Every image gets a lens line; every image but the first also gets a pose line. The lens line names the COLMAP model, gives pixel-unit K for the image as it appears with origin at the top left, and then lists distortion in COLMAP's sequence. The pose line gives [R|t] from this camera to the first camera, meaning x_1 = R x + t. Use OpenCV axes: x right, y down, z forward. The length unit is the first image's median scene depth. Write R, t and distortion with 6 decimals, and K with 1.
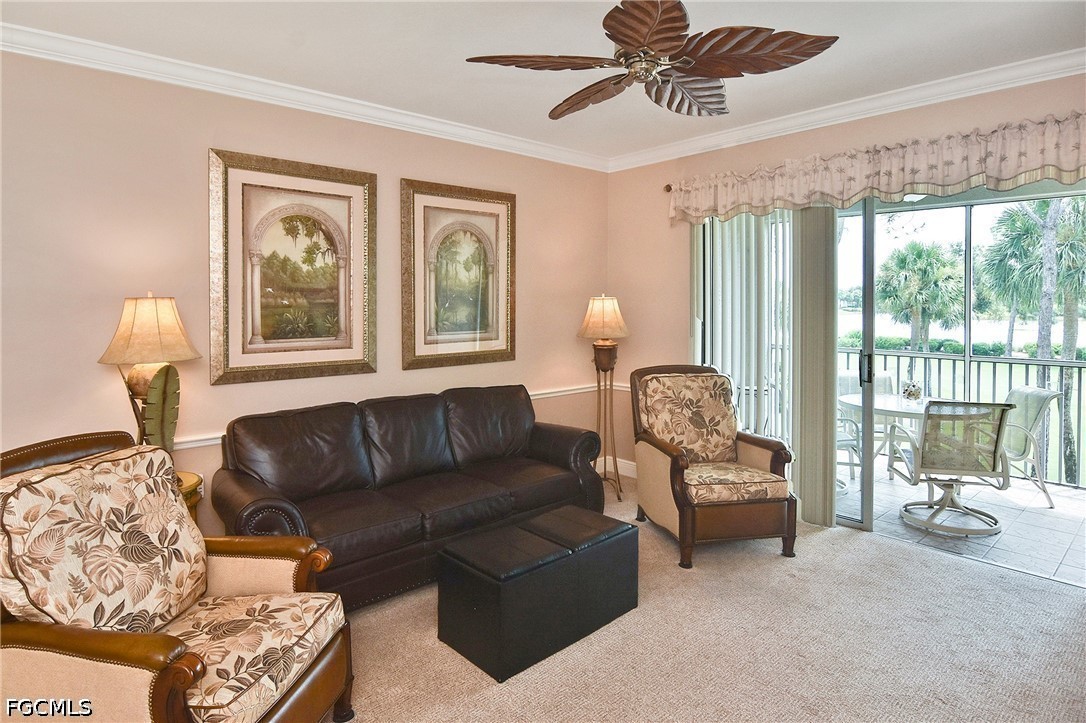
lens RADIAL K [[608.4, 0, 525.0], [0, 608.4, 315.8], [0, 0, 1]] dist [0.000304, -0.017938]
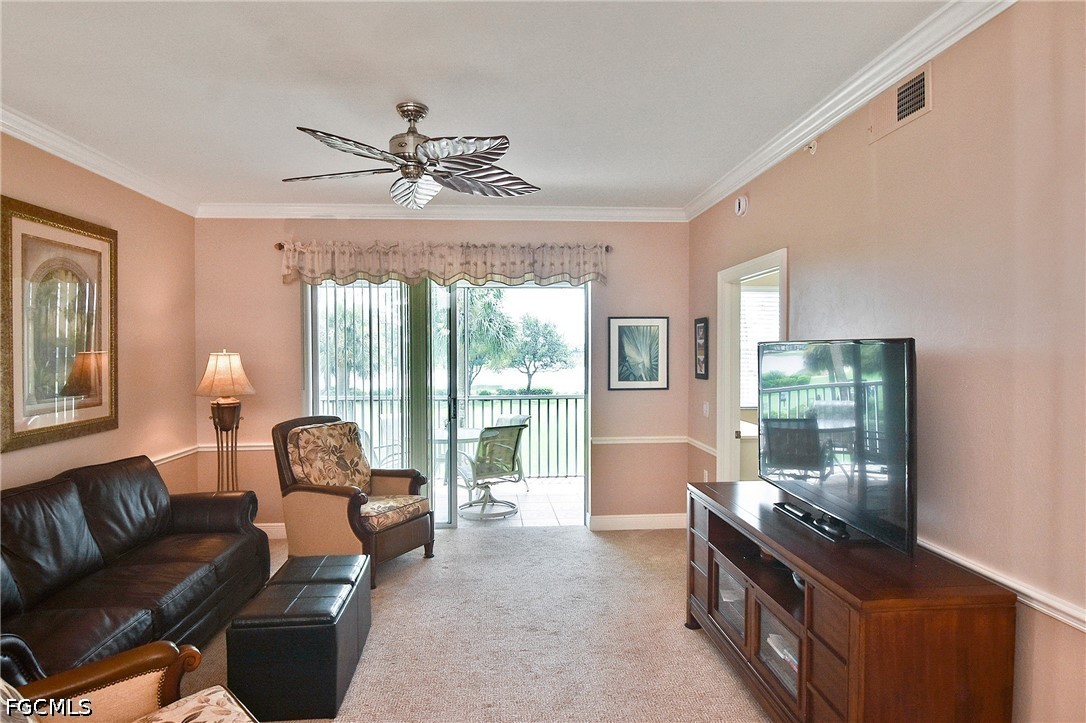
lens RADIAL K [[618.8, 0, 539.1], [0, 618.8, 361.5], [0, 0, 1]] dist [-0.004822, -0.001515]
pose [[0.601044, -0.014272, 0.799089, -0.398122], [0.022971, 0.999736, 0.000577, -0.007498], [-0.798886, 0.018009, 0.601213, 0.029526]]
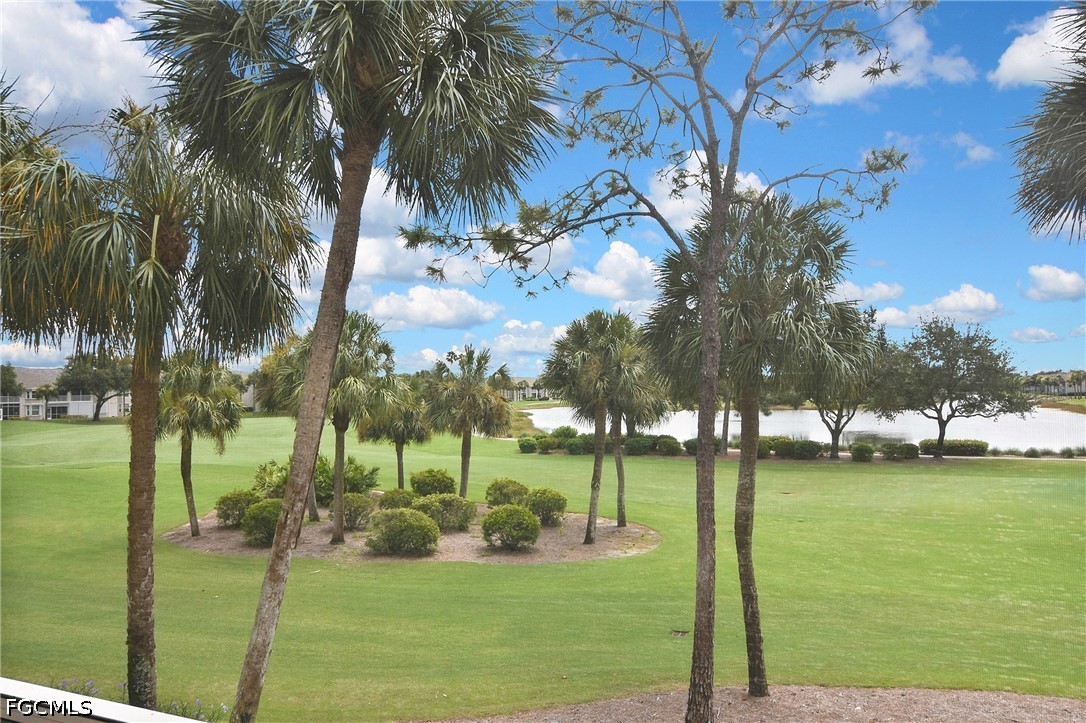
lens RADIAL K [[823.8, 0, 528.0], [0, 823.8, 414.4], [0, 0, 1]] dist [0.036500, -0.000279]
pose [[0.905824, -0.012407, 0.423473, 0.695450], [0.011864, 0.999922, 0.003919, -0.000081], [-0.423489, 0.001474, 0.905900, 0.643499]]
